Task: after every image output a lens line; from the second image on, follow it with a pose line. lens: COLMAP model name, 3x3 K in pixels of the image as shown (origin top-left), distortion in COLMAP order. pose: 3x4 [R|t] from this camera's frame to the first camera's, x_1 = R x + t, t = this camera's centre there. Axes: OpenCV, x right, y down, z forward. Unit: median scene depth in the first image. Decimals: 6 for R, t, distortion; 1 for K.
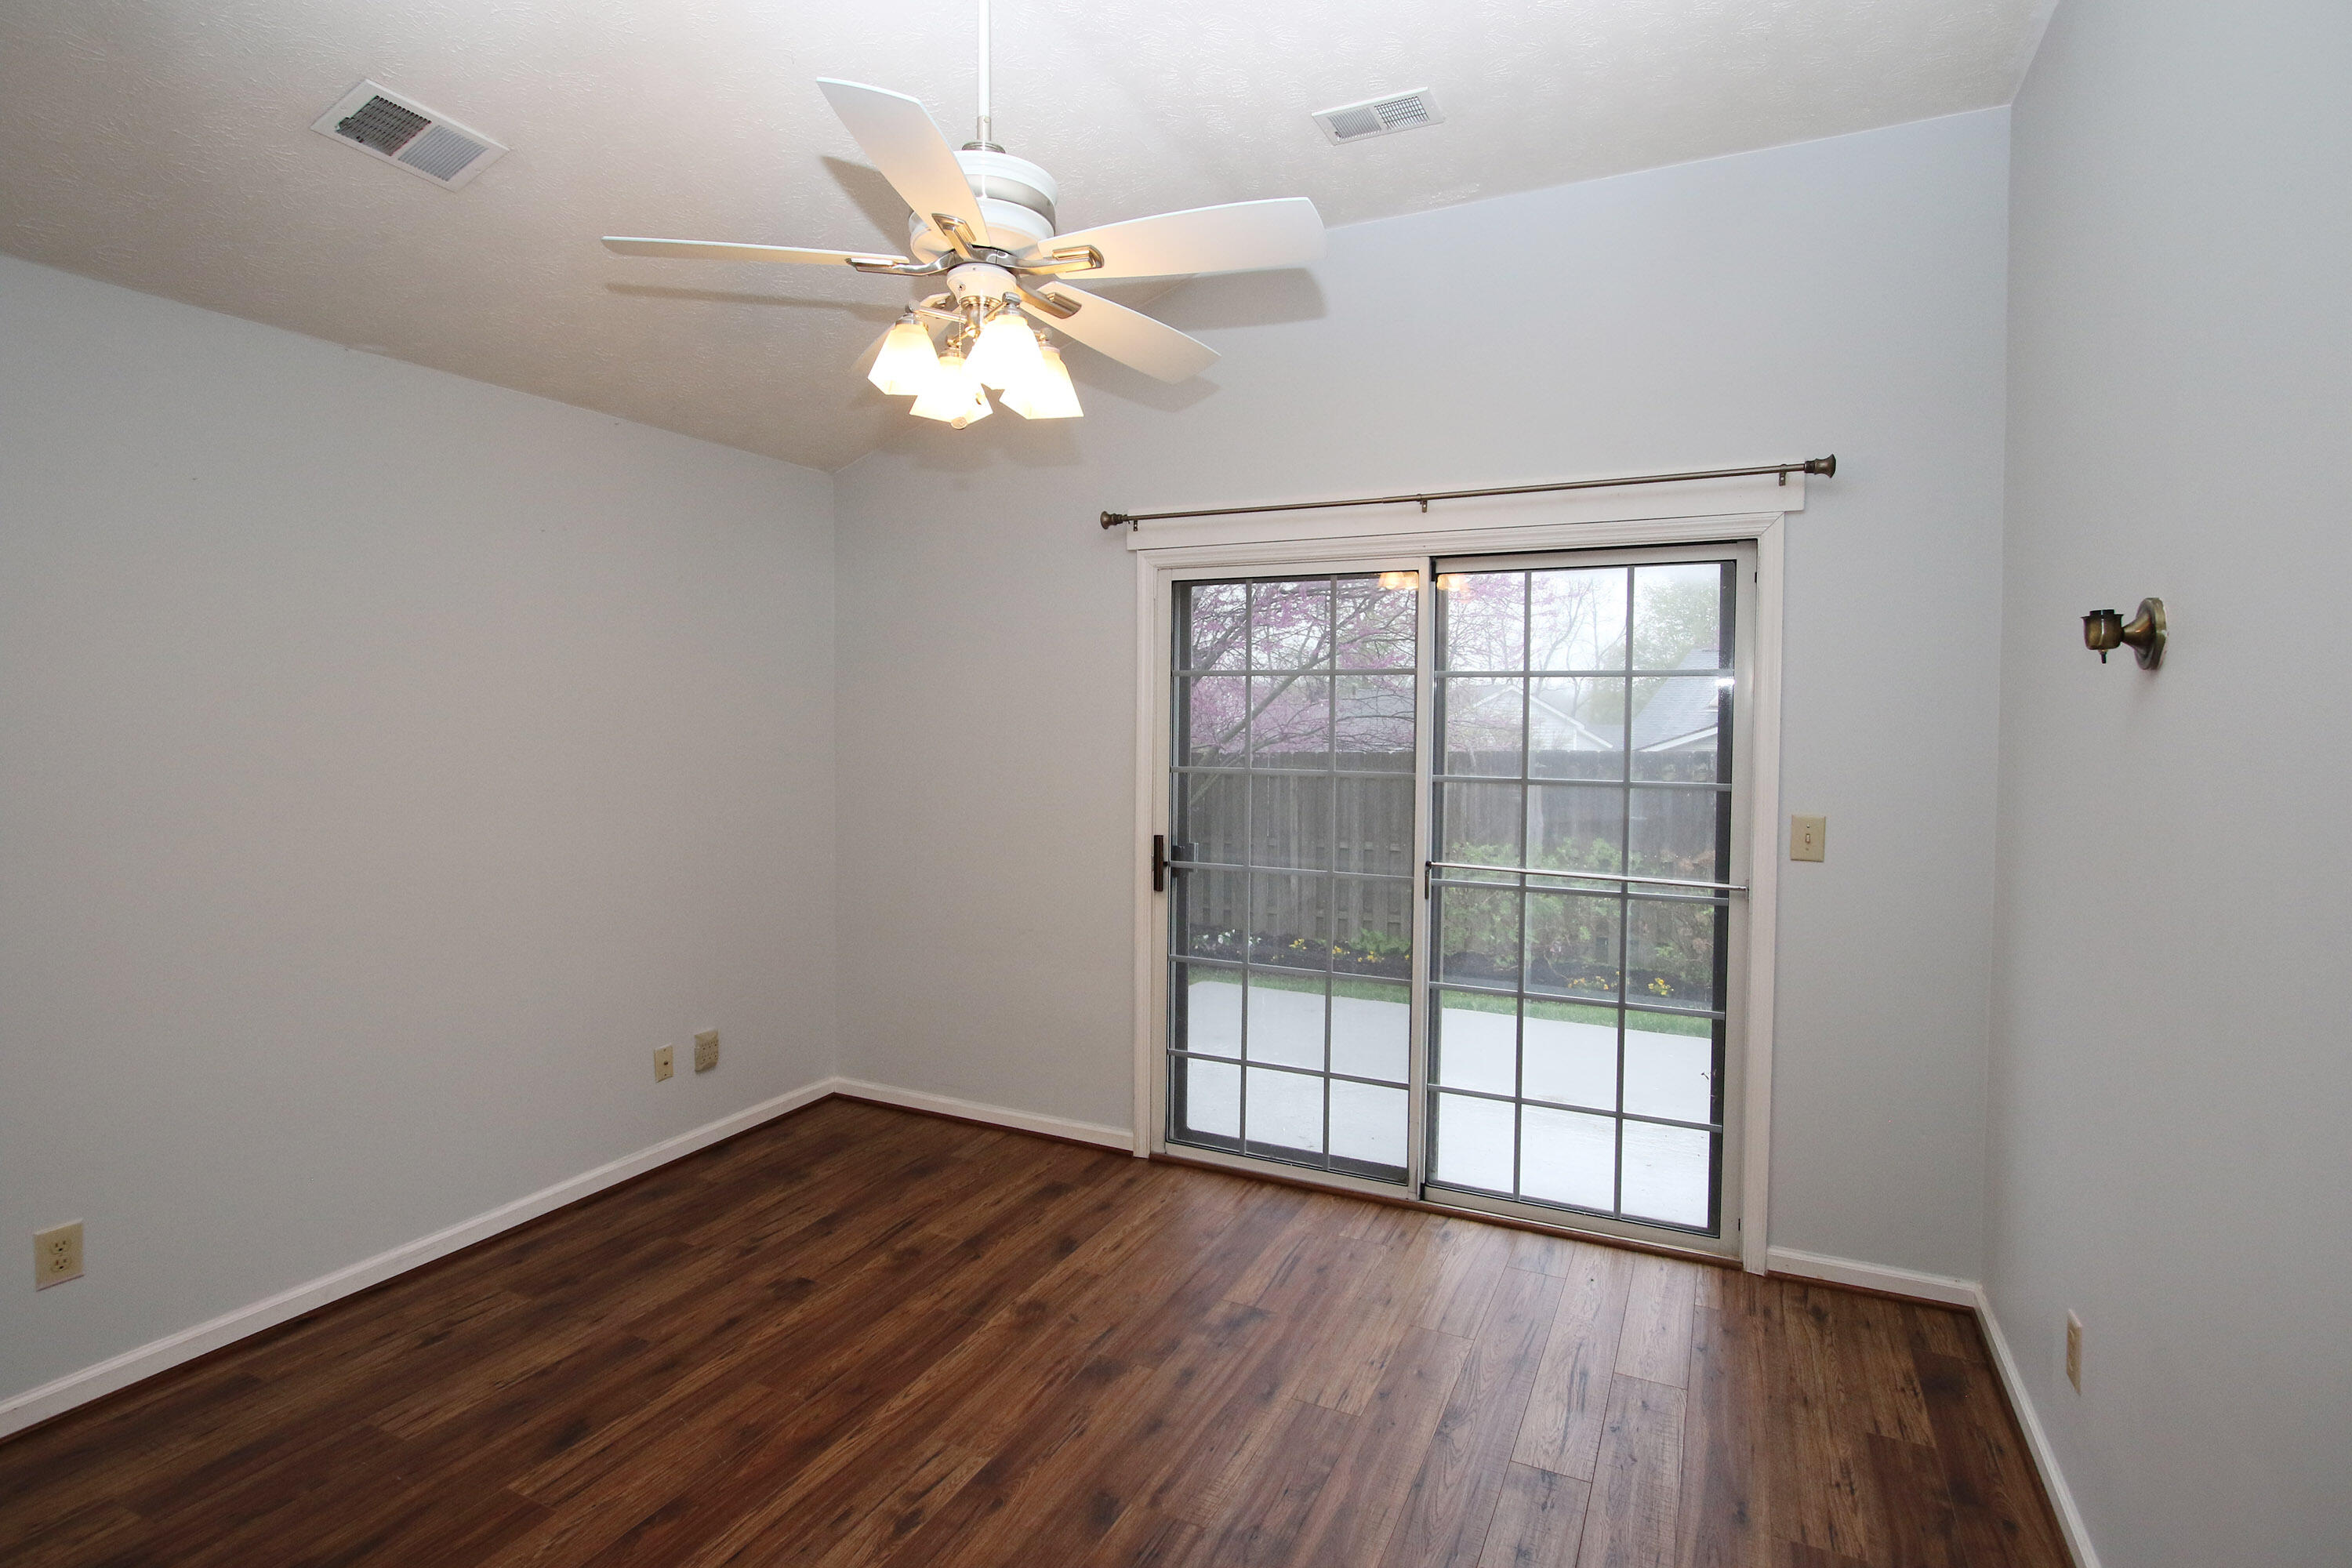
lens RADIAL K [[1177.0, 0, 1187.1], [0, 1177.0, 752.9], [0, 0, 1]] dist [0.000108, -0.000088]
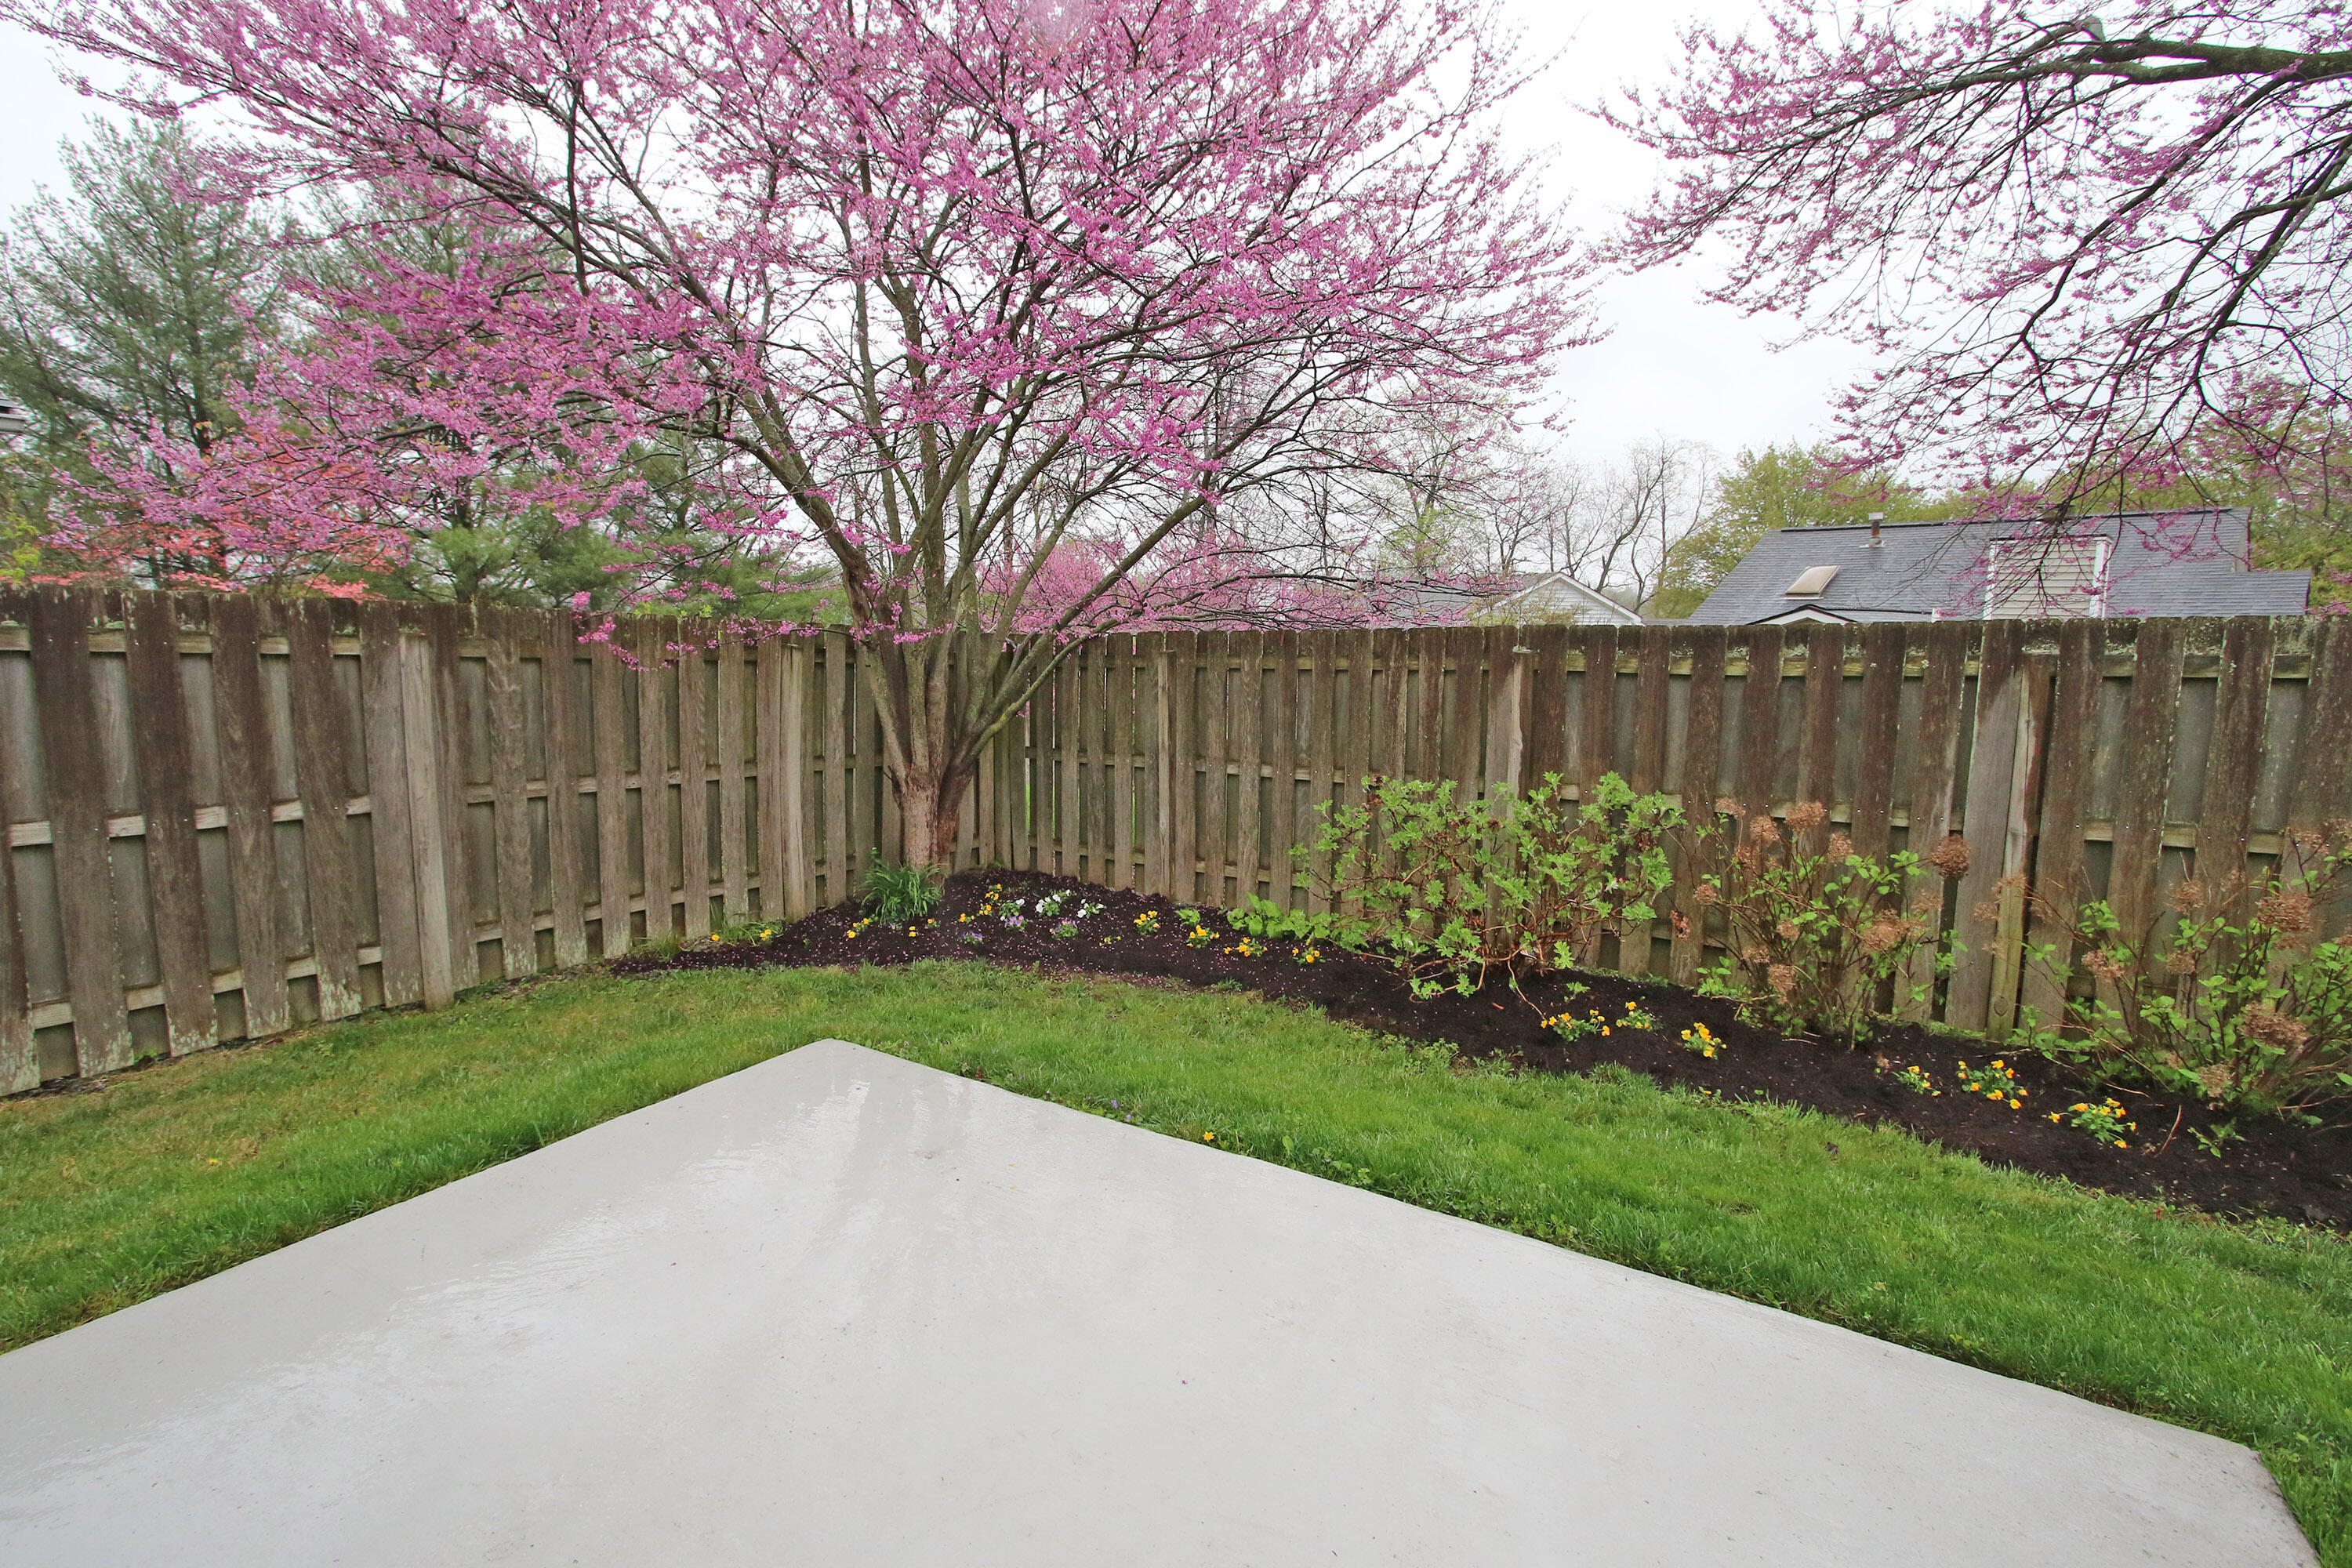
lens RADIAL K [[1082.2, 0, 1169.1], [0, 1082.2, 752.2], [0, 0, 1]] dist [-0.023428, 0.007813]
pose [[0.995507, 0.011024, -0.094046, 0.157300], [-0.002453, 0.995869, 0.090767, 0.012177], [0.094658, -0.090129, 0.991422, 0.386341]]
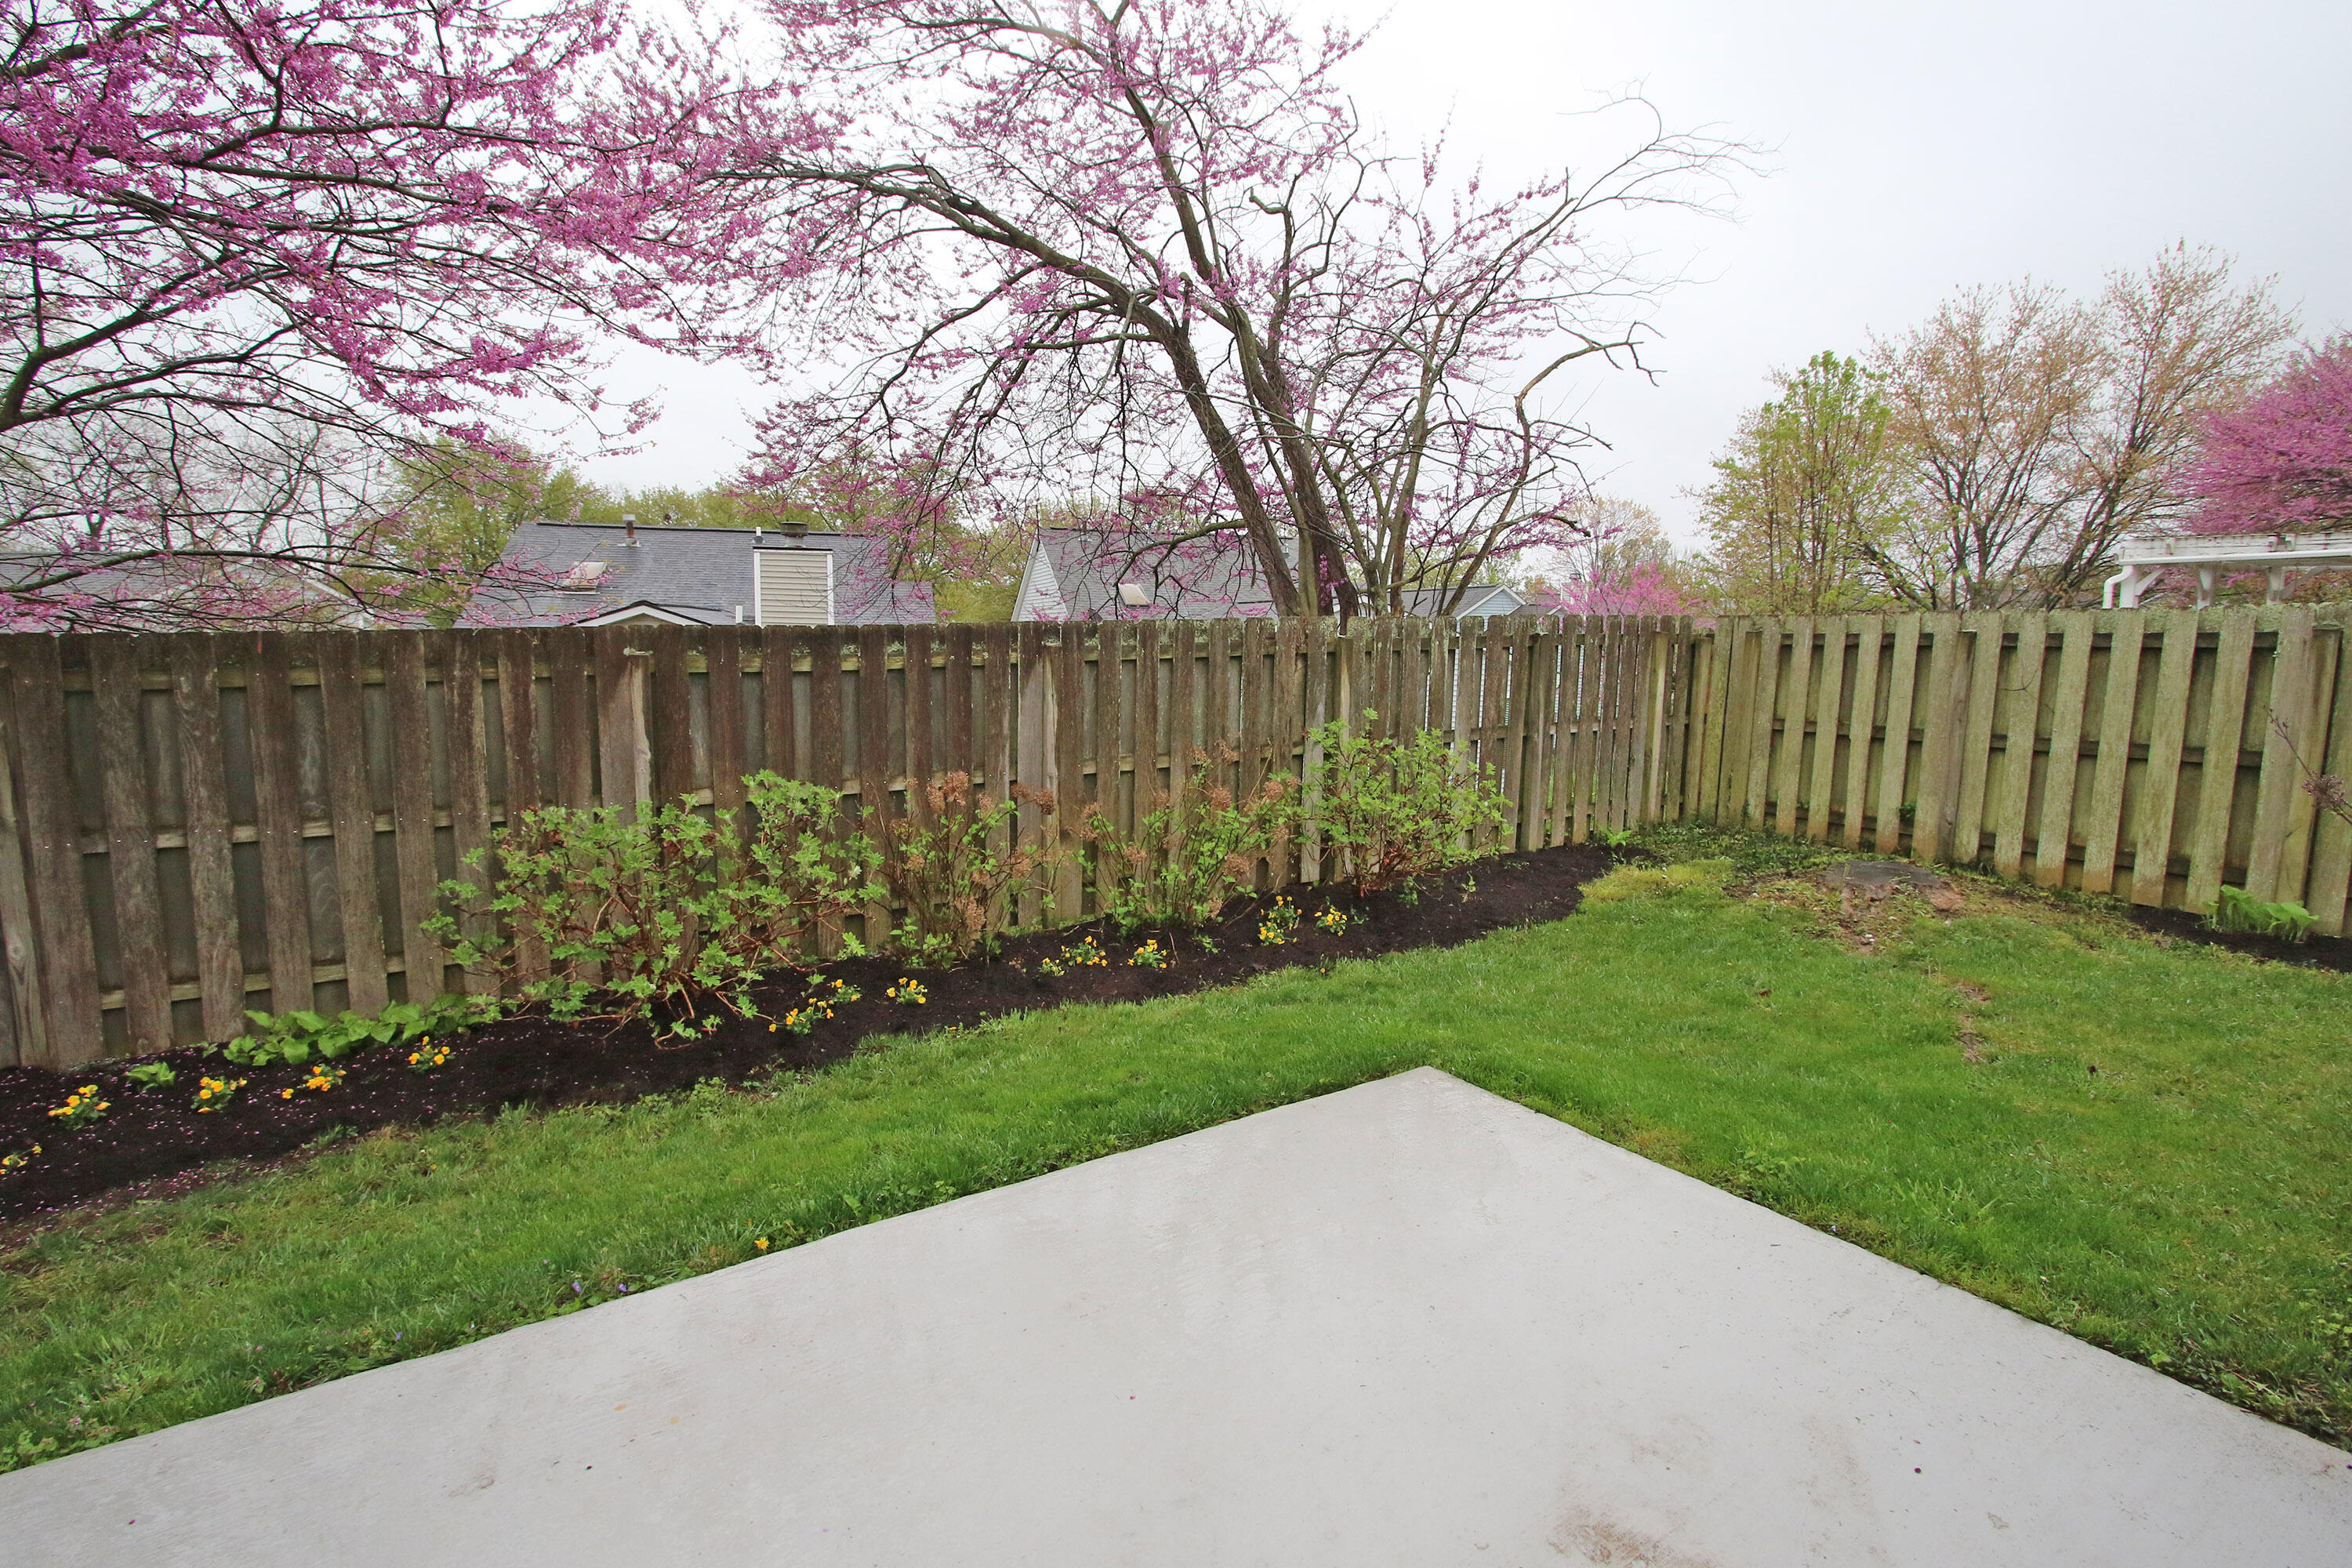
lens RADIAL K [[1082.2, 0, 1169.1], [0, 1082.2, 752.2], [0, 0, 1]] dist [-0.023428, 0.007813]
pose [[0.522752, -0.097996, 0.846834, -0.009333], [0.014941, 0.994271, 0.105835, 0.007135], [-0.852354, -0.042673, 0.521221, 0.468891]]
